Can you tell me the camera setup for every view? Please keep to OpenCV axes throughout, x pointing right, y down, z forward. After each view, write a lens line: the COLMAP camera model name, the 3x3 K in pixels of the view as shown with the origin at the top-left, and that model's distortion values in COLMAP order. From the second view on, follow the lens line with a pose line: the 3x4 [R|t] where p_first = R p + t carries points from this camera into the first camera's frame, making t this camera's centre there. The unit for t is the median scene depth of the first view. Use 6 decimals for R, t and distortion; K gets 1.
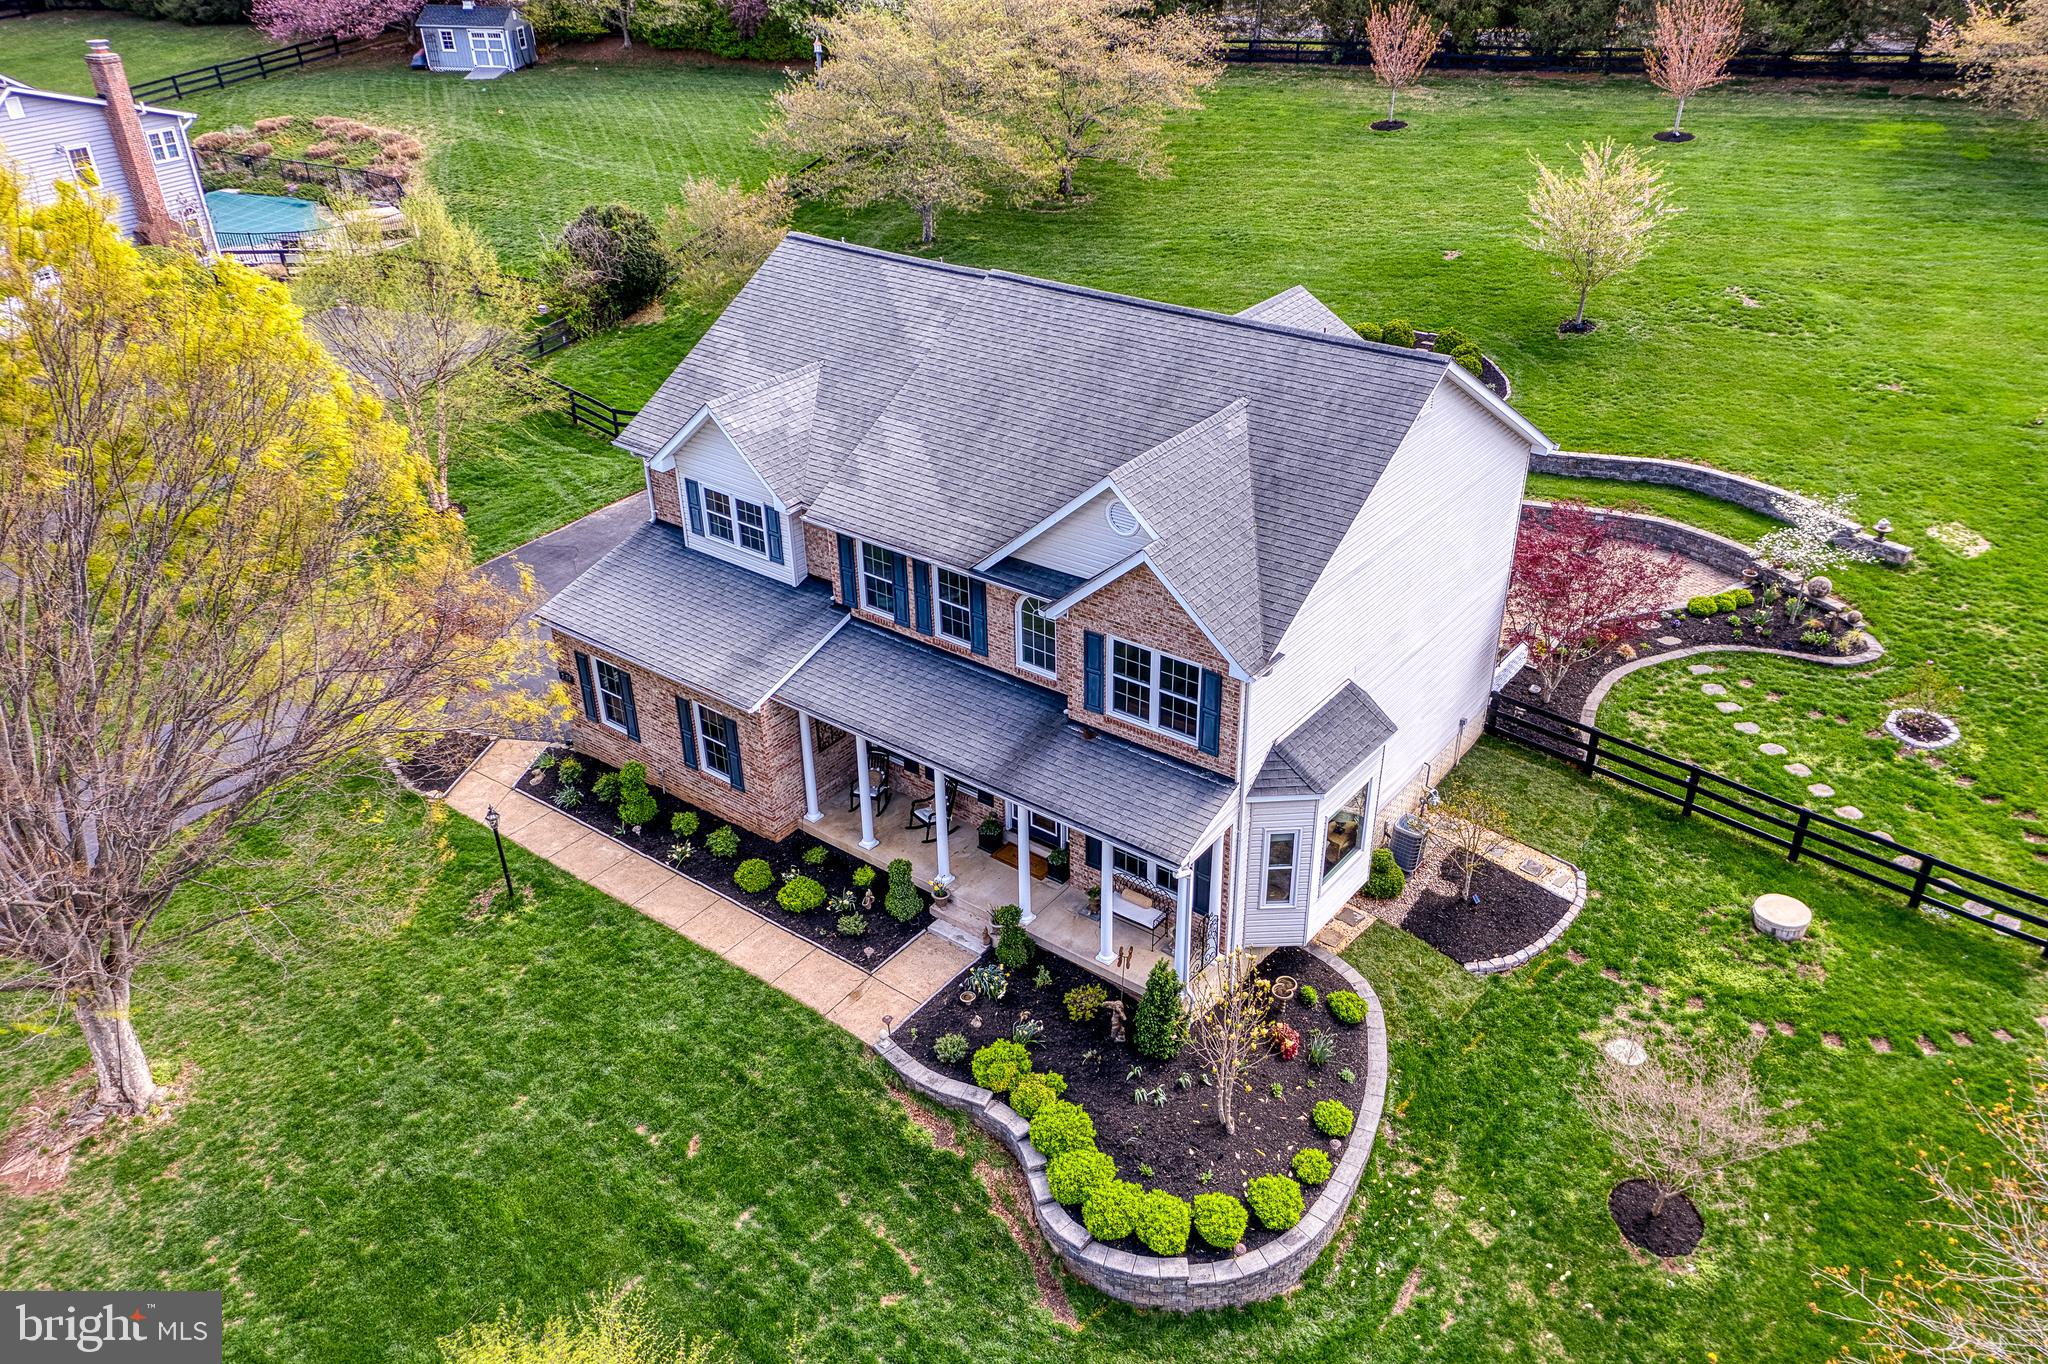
lens RADIAL K [[1554.7, 0, 1020.7], [0, 1554.7, 675.8], [0, 0, 1]] dist [0.081518, 0.009364]
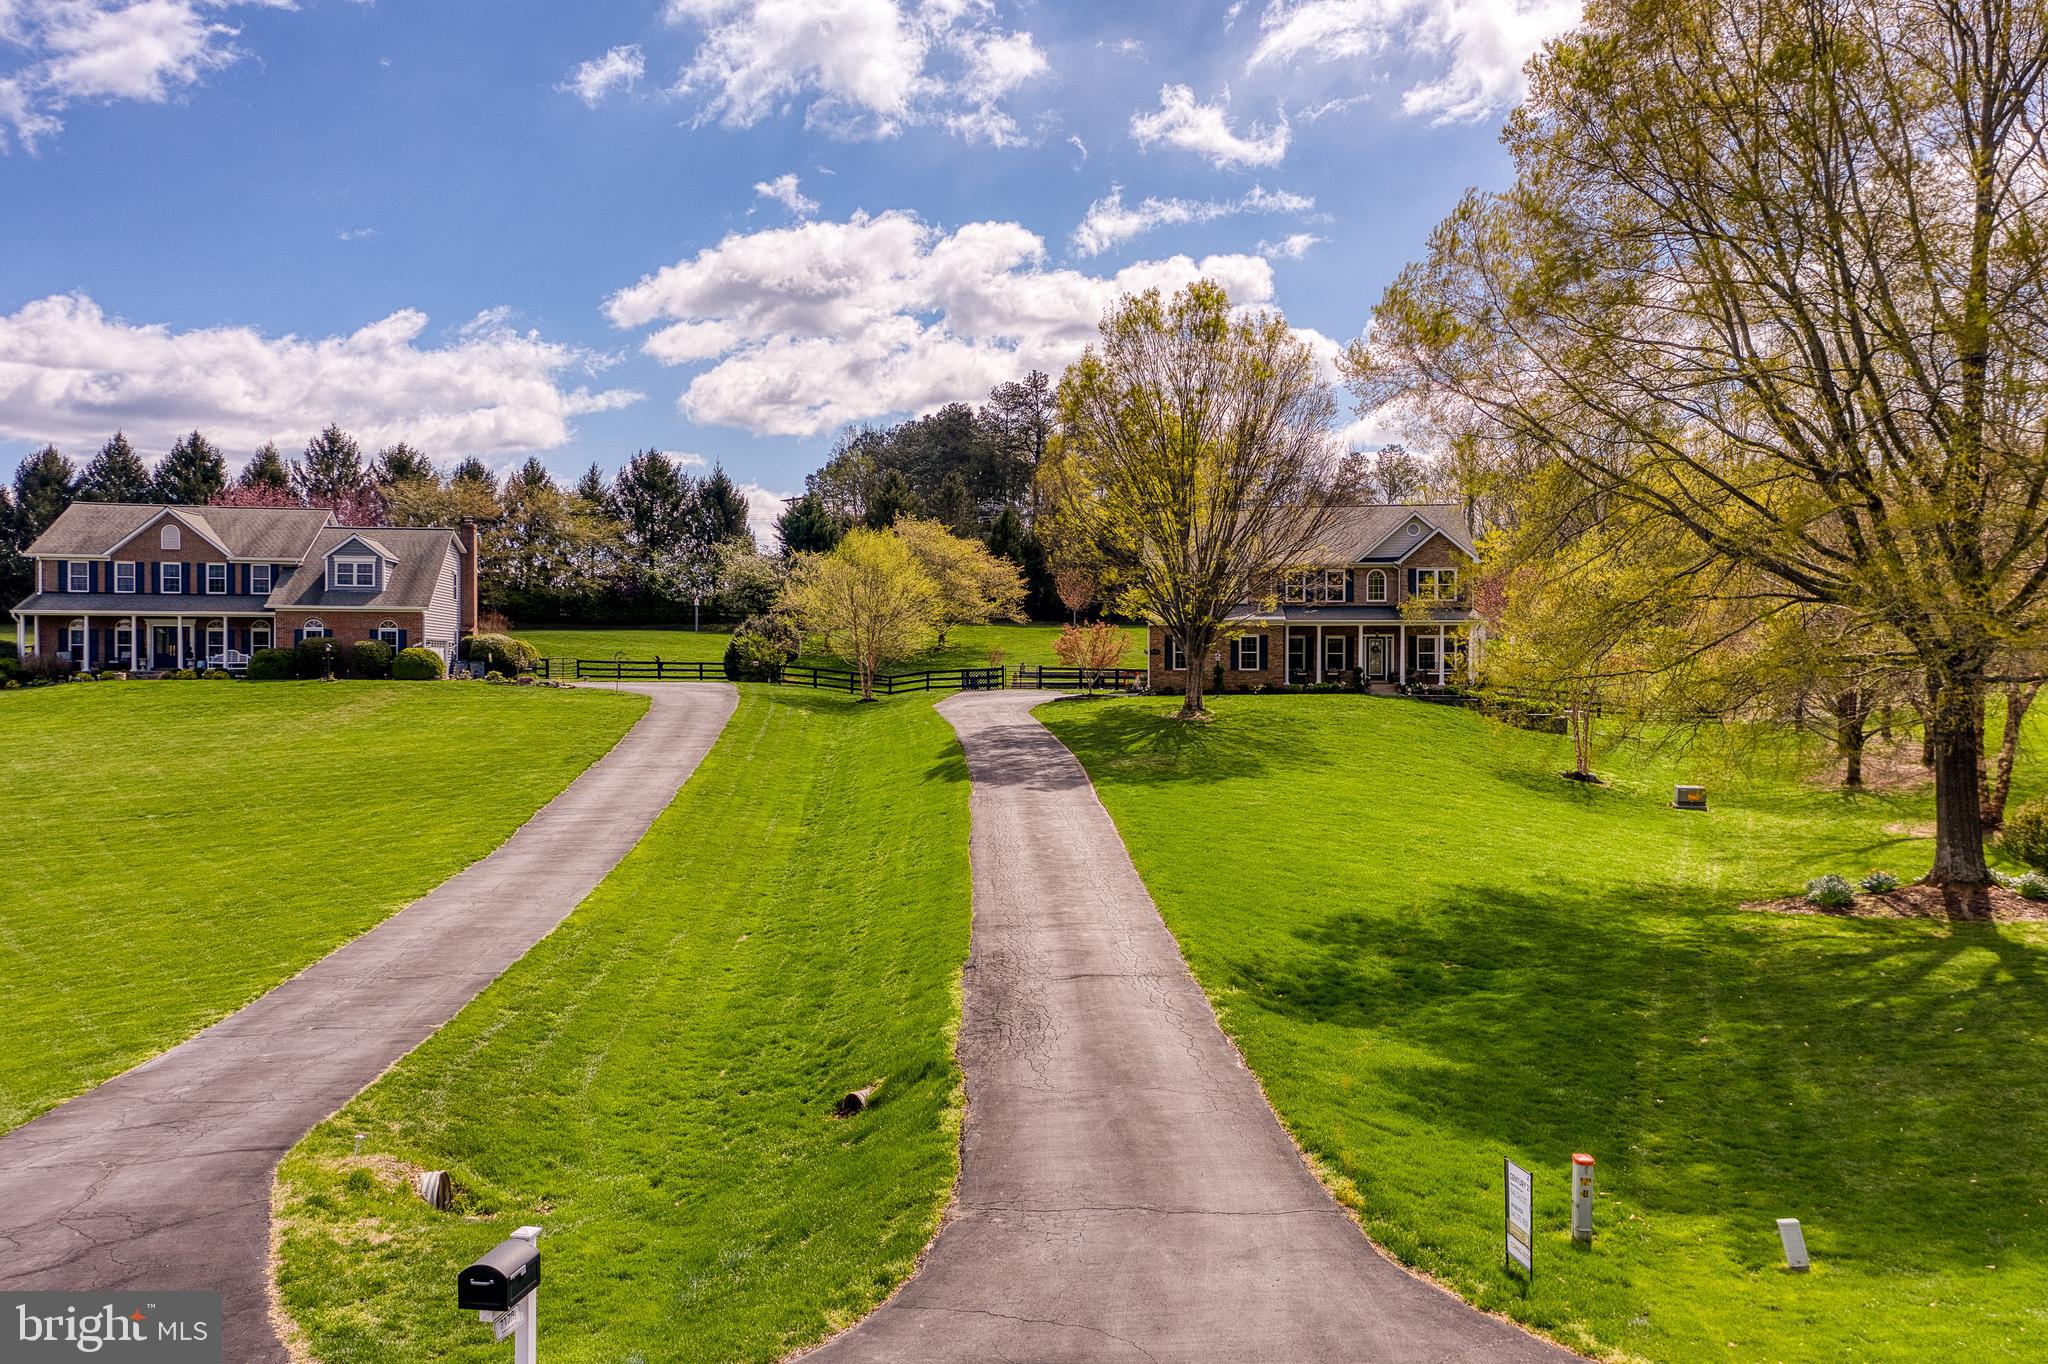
lens RADIAL K [[1547.5, 0, 1019.2], [0, 1547.5, 676.2], [0, 0, 1]] dist [0.074435, 0.029285]
pose [[0.848813, 0.018645, 0.528365, -1.902923], [0.245346, 0.871362, -0.424894, 1.083909], [-0.468319, 0.490287, 0.735048, -0.614855]]
